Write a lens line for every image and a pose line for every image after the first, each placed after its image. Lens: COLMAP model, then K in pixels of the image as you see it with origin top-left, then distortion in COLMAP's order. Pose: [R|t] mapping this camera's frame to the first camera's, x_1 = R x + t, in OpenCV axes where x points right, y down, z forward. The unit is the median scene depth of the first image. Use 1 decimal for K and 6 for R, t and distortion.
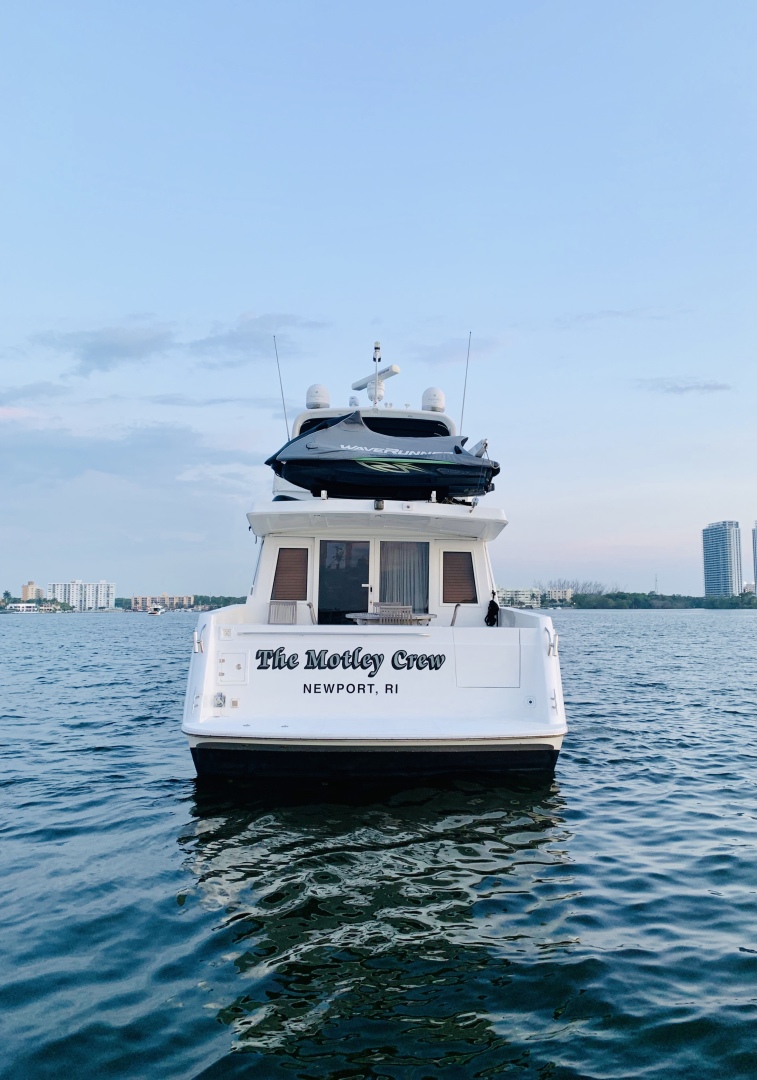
lens RADIAL K [[881.9, 0, 344.9], [0, 881.9, 536.8], [0, 0, 1]] dist [0.005756, -0.178761]
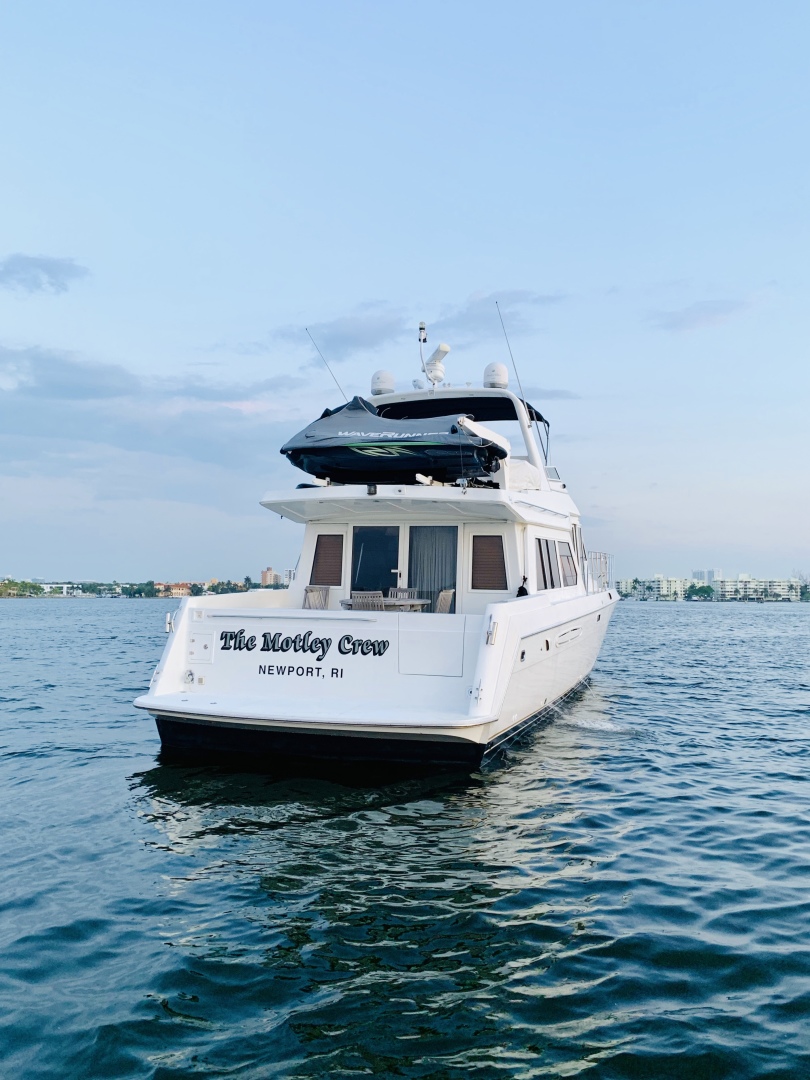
lens RADIAL K [[914.2, 0, 405.0], [0, 914.2, 540.0], [0, 0, 1]] dist [0.006146, -0.001330]
pose [[0.957527, -0.003168, -0.288326, 0.421095], [0.008373, 0.999823, 0.016823, 0.003941], [0.288222, -0.018522, 0.957384, 0.028421]]
